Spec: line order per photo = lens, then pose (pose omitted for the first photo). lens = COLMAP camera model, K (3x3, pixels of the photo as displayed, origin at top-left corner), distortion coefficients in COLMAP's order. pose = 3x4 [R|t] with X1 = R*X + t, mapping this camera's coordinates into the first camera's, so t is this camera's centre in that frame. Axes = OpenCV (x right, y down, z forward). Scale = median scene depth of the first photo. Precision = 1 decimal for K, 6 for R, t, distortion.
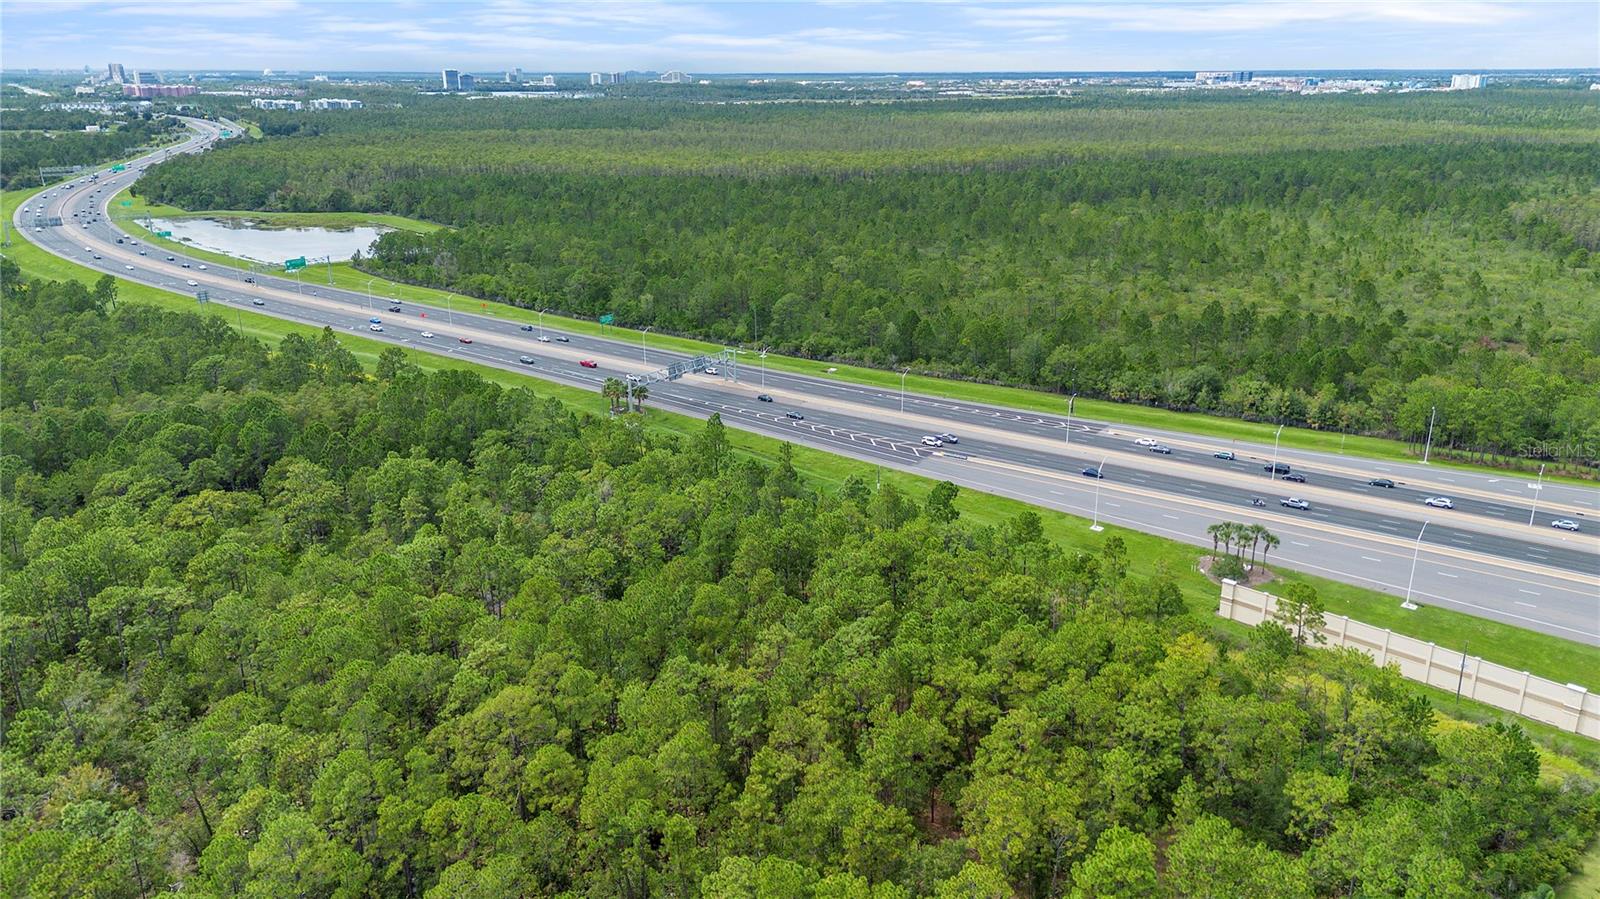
lens RADIAL K [[1126.2, 0, 811.4], [0, 1126.2, 439.7], [0, 0, 1]] dist [0.079944, -0.081214]
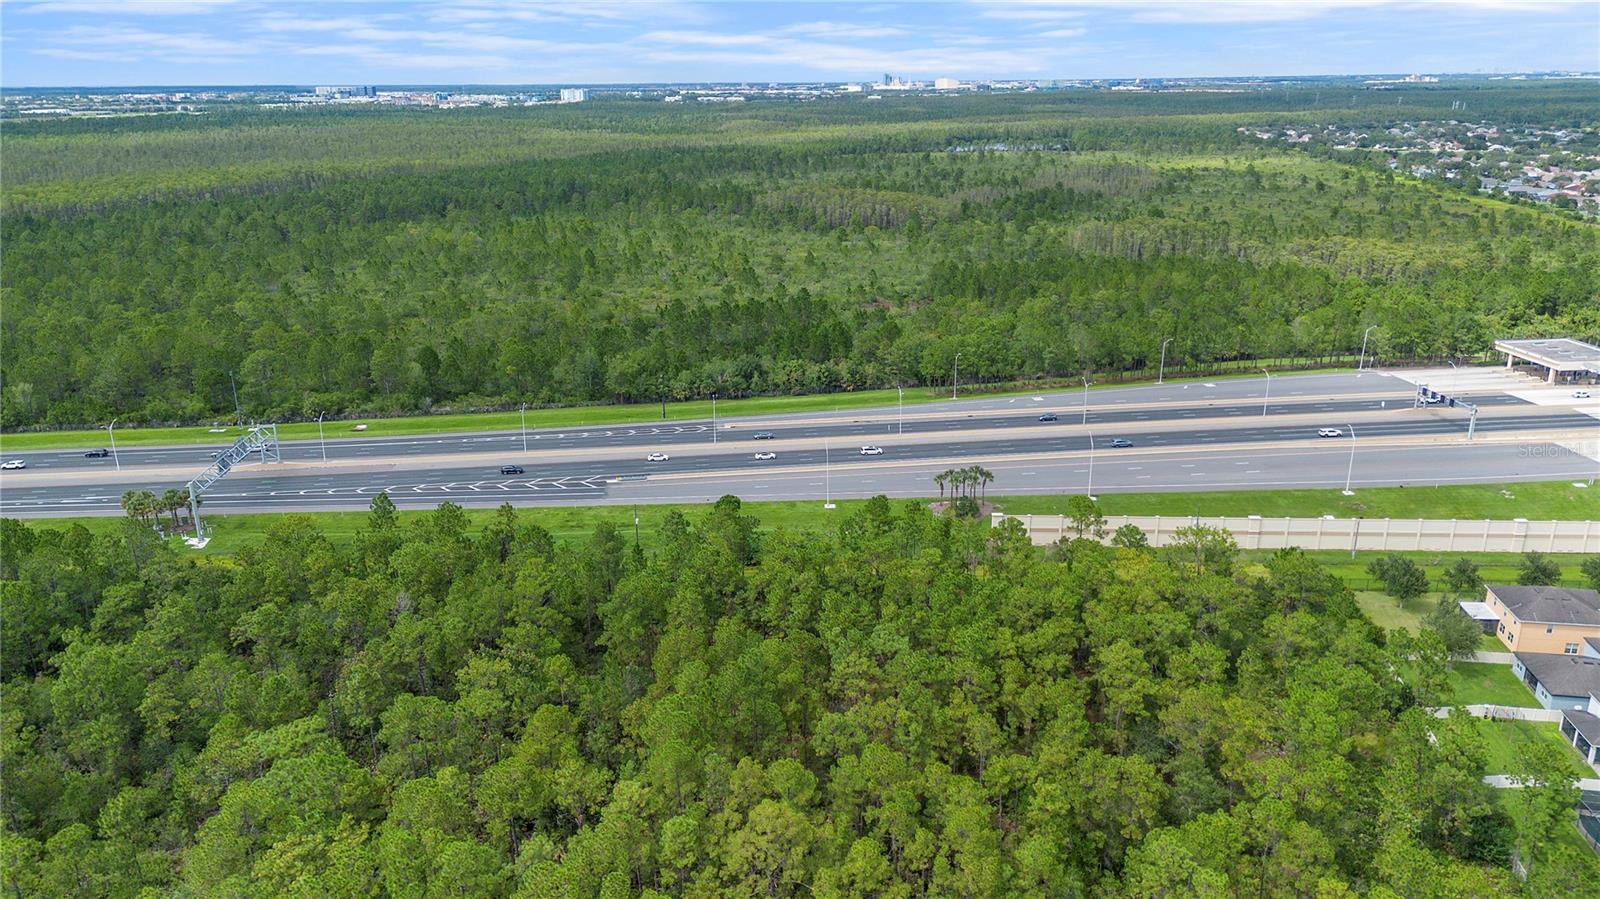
lens RADIAL K [[1126.2, 0, 798.8], [0, 1126.2, 451.8], [0, 0, 1]] dist [0.079944, -0.081214]
pose [[0.757589, -0.211056, 0.617669, -0.257995], [0.212404, 0.974492, 0.072461, -0.034696], [-0.617206, 0.076300, 0.783093, 0.108556]]
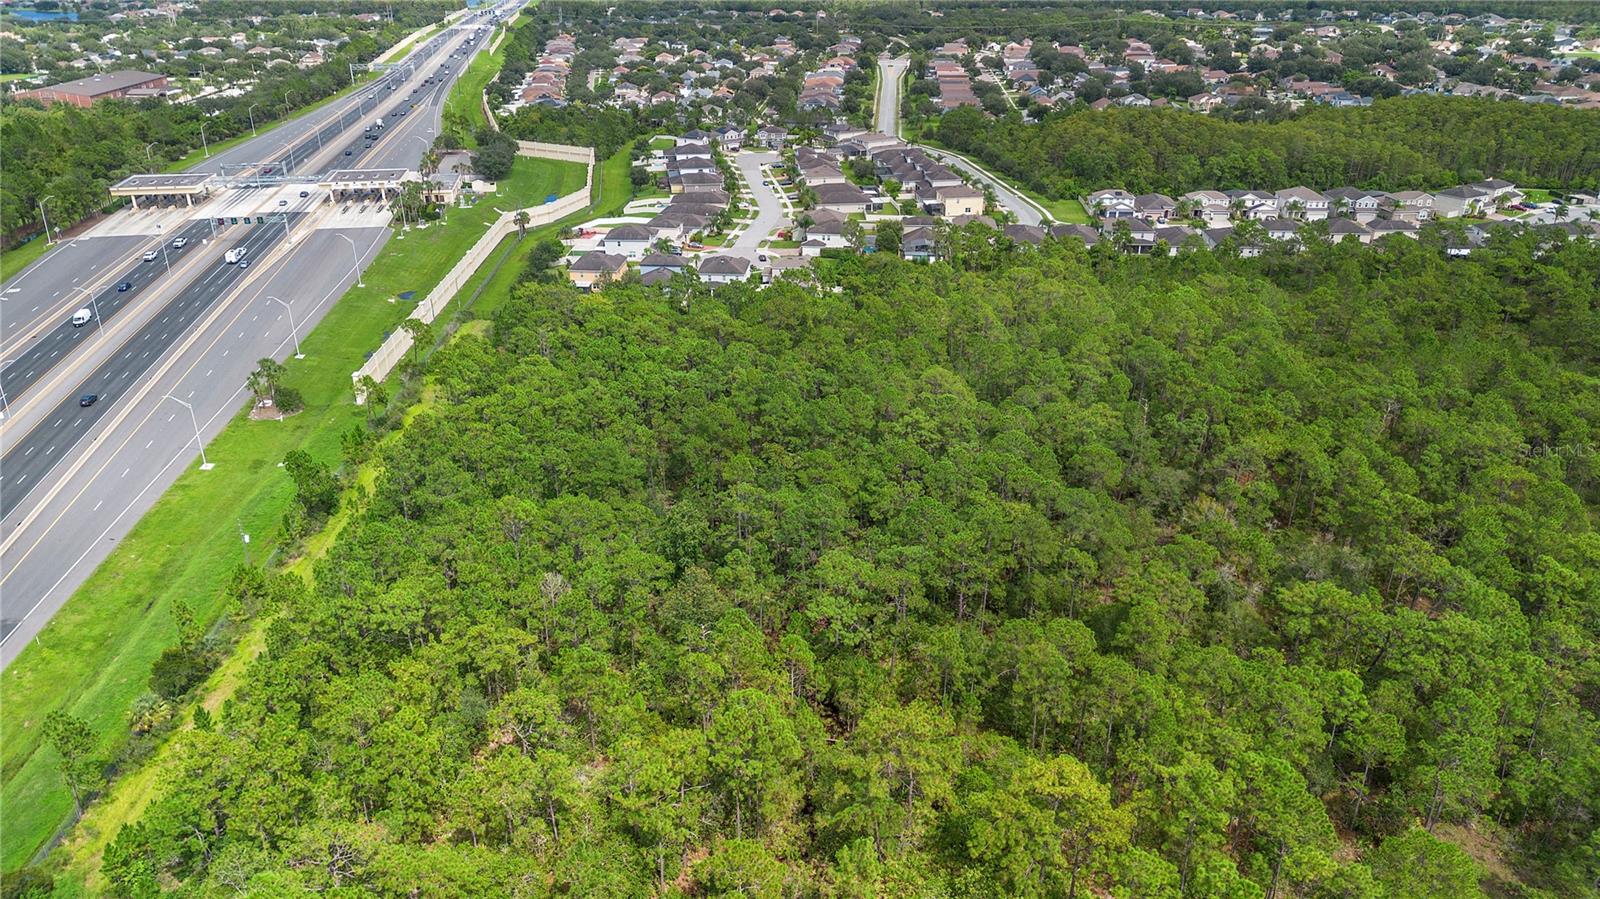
lens RADIAL K [[1126.2, 0, 802.1], [0, 1126.2, 442.1], [0, 0, 1]] dist [0.079944, -0.081214]
pose [[-0.709061, -0.286448, 0.644345, -0.402434], [0.223736, 0.775166, 0.590812, -0.223821], [-0.668711, 0.563085, -0.485552, 0.683935]]
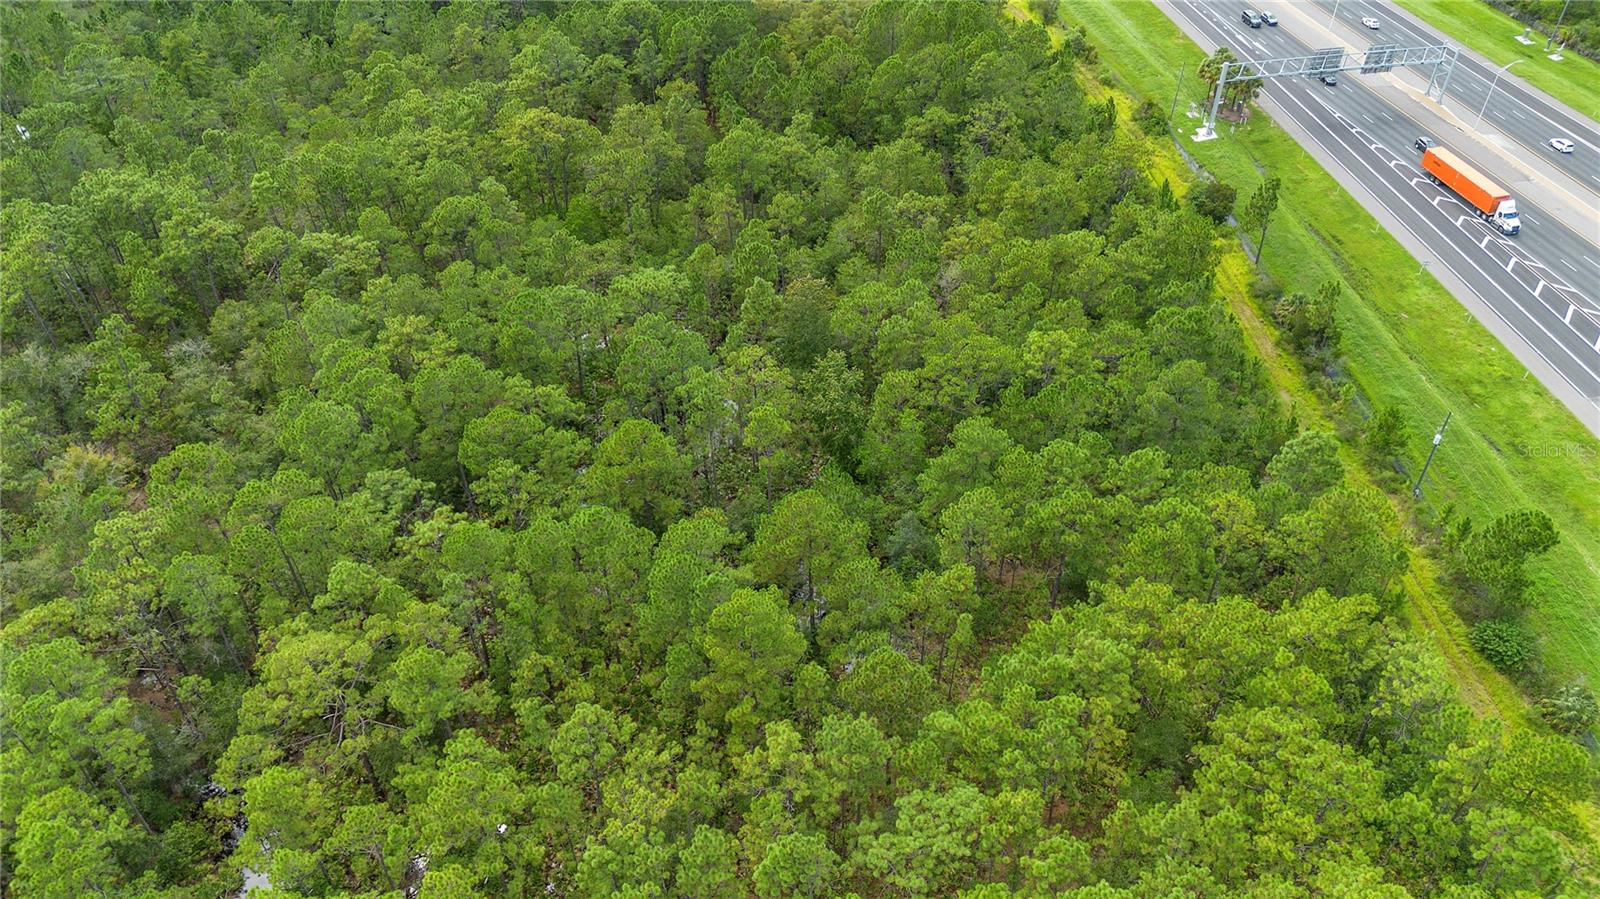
lens RADIAL K [[1126.2, 0, 798.4], [0, 1126.2, 443.5], [0, 0, 1]] dist [0.079944, -0.081214]
pose [[0.717557, 0.448113, -0.533204, 0.083602], [-0.212960, 0.870042, 0.444606, -0.082053], [0.663144, -0.205479, 0.719735, 0.265242]]
